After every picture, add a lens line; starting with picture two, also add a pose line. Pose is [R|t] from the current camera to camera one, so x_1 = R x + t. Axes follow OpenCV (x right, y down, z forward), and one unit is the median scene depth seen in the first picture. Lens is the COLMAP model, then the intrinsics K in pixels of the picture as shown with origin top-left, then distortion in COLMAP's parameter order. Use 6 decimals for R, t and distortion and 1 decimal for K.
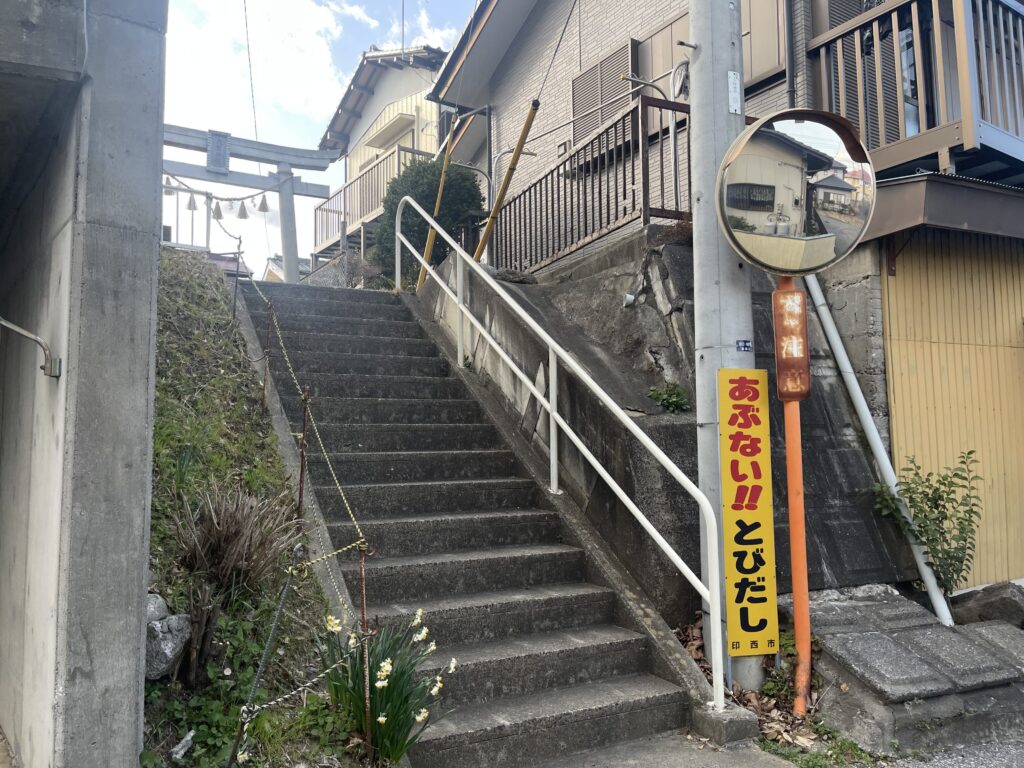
lens RADIAL K [[767.9, 0, 505.7], [0, 767.9, 386.1], [0, 0, 1]] dist [0.064142, -0.067992]
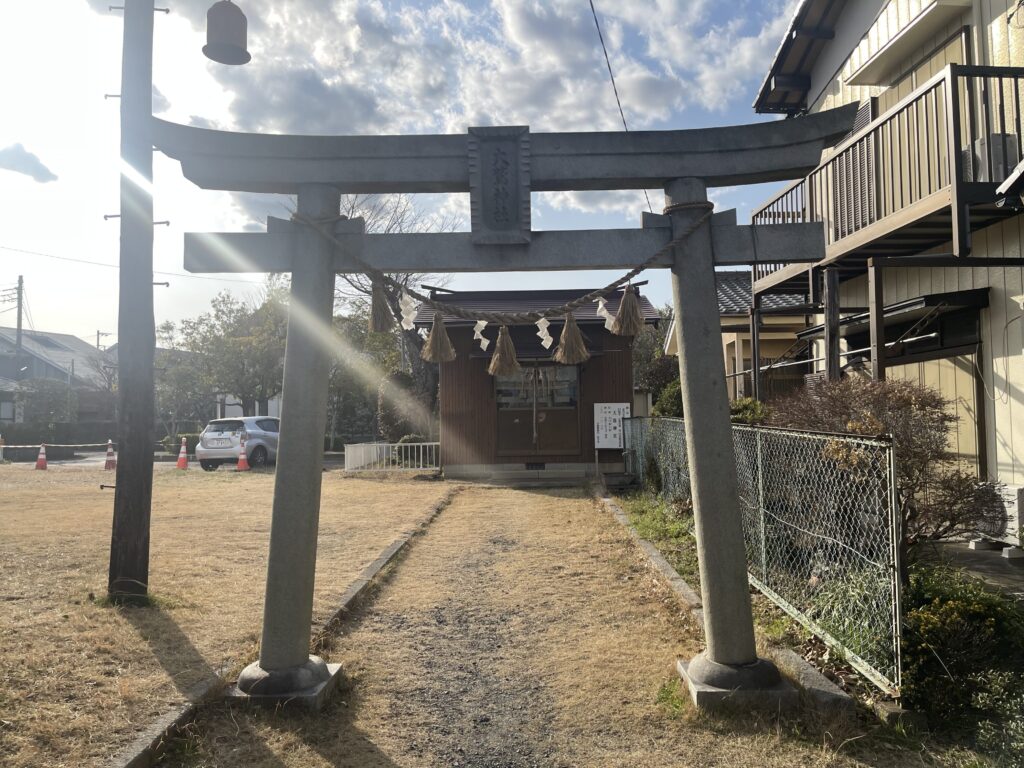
lens RADIAL K [[767.9, 0, 523.7], [0, 767.9, 384.5], [0, 0, 1]] dist [0.064142, -0.067992]
pose [[0.864745, -0.027234, -0.501472, -0.183832], [0.047870, 0.998452, 0.028324, -0.215625], [0.499924, -0.048499, 0.864710, 0.681815]]
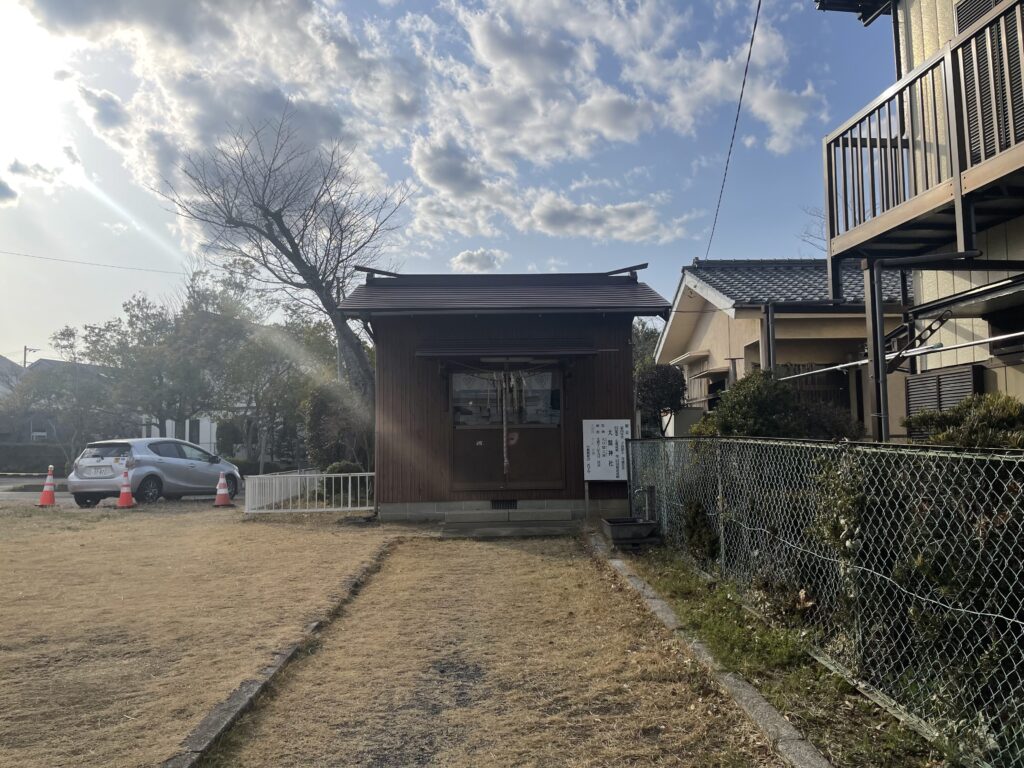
lens RADIAL K [[767.9, 0, 527.5], [0, 767.9, 385.4], [0, 0, 1]] dist [0.064142, -0.067992]
pose [[0.887748, -0.037998, -0.458758, -0.346329], [0.042618, 0.999091, -0.000282, -0.188087], [0.458352, -0.019301, 0.888561, 0.963556]]
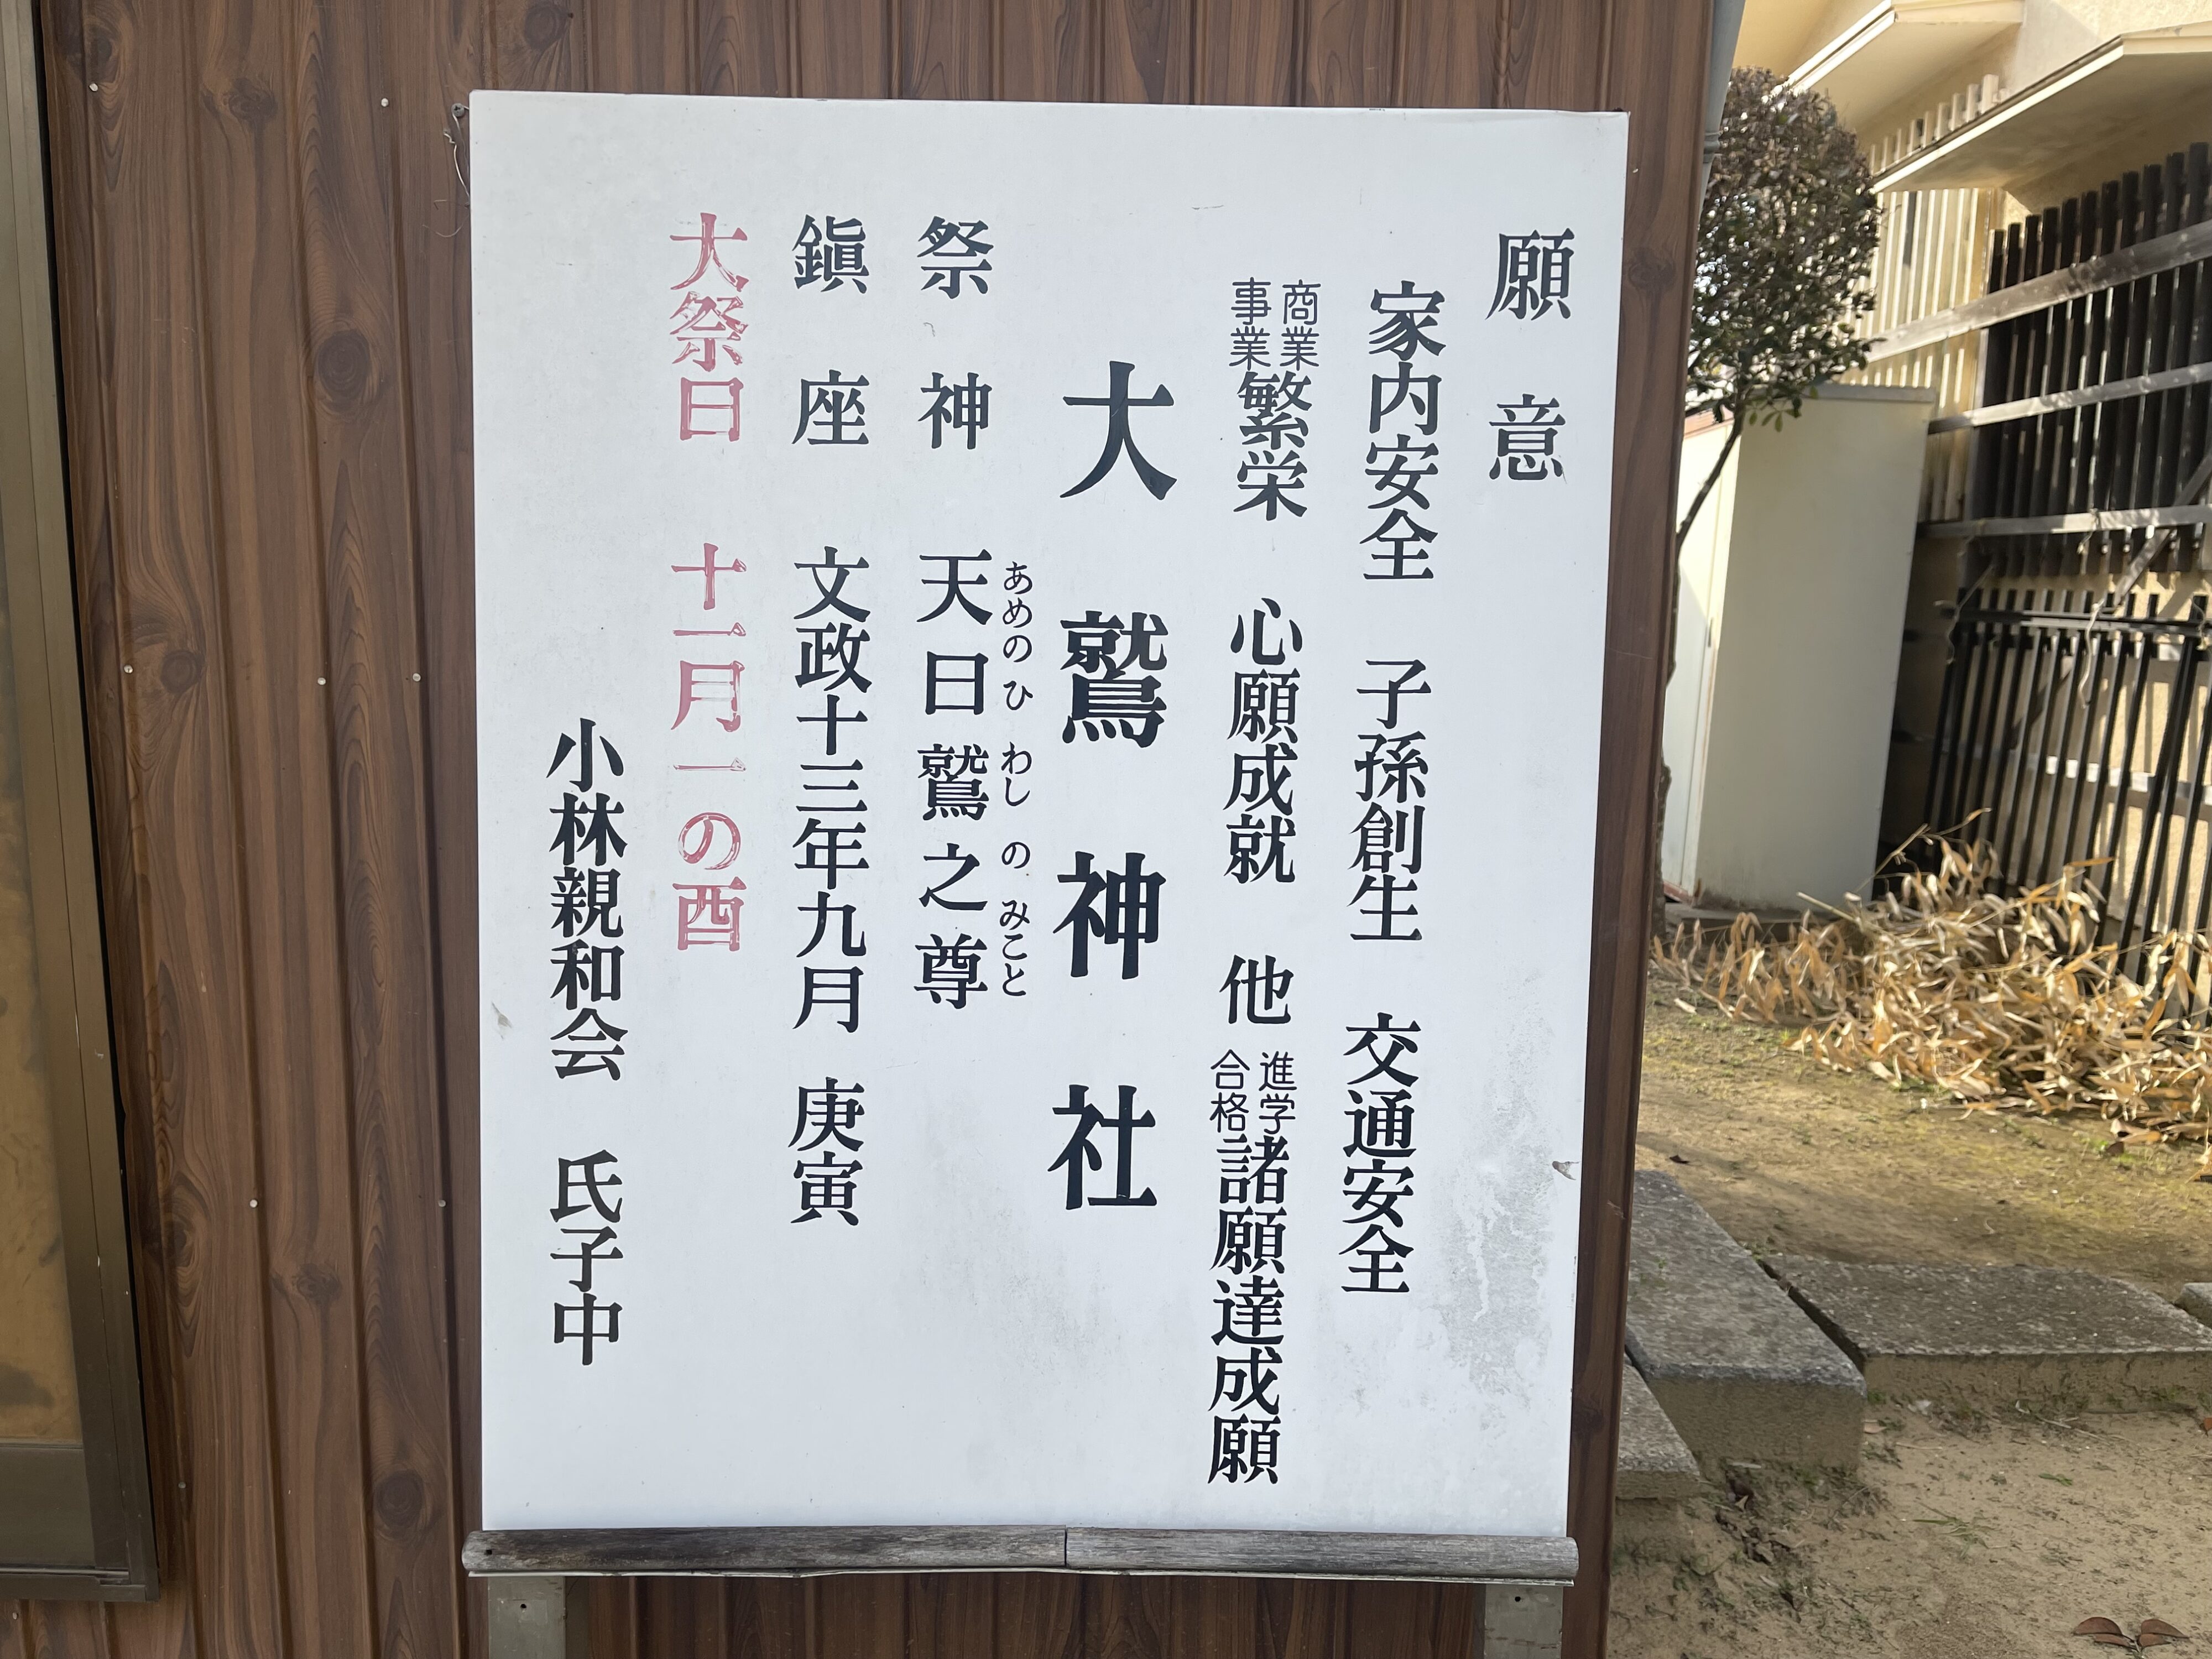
lens RADIAL K [[1658.7, 0, 1116.9], [0, 1658.7, 839.2], [0, 0, 1]] dist [0.064142, -0.067992]
pose [[0.865381, 0.097111, -0.491615, -0.660079], [0.018555, 0.974161, 0.225092, -0.122168], [0.500771, -0.203912, 0.841218, 1.804866]]
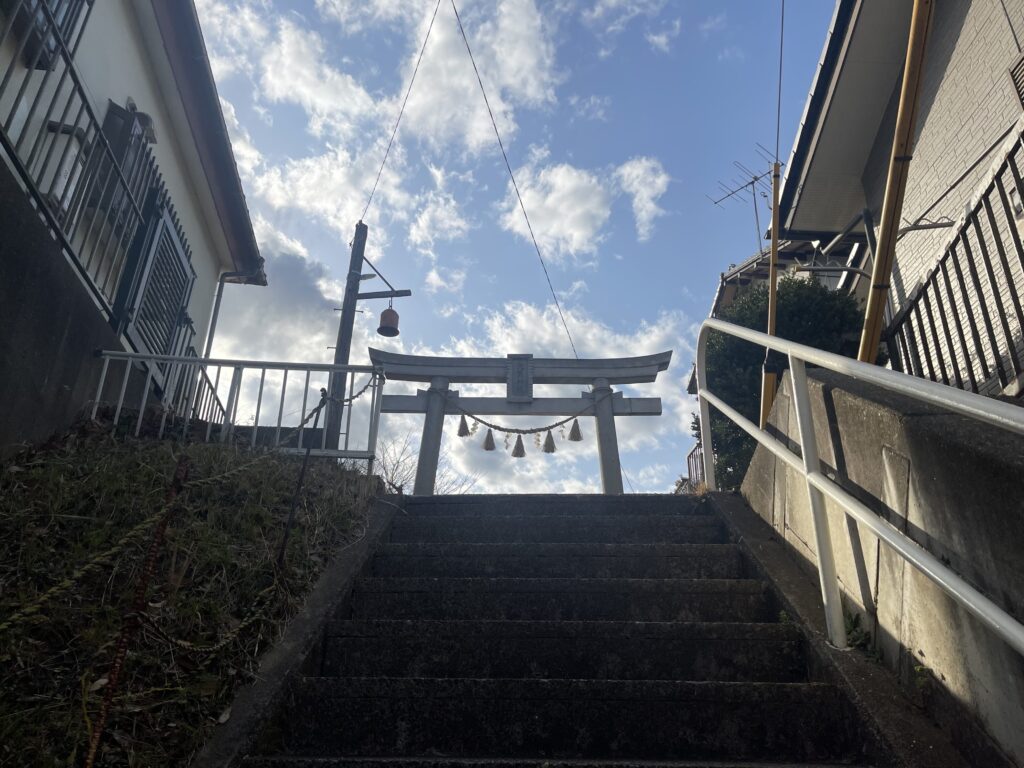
lens RADIAL K [[767.9, 0, 519.1], [0, 767.9, 388.0], [0, 0, 1]] dist [0.064142, -0.067992]
pose [[0.864246, -0.190739, -0.465508, 0.001250], [0.015540, 0.935016, -0.354265, -0.007016], [0.502829, 0.298938, 0.811048, 0.342200]]
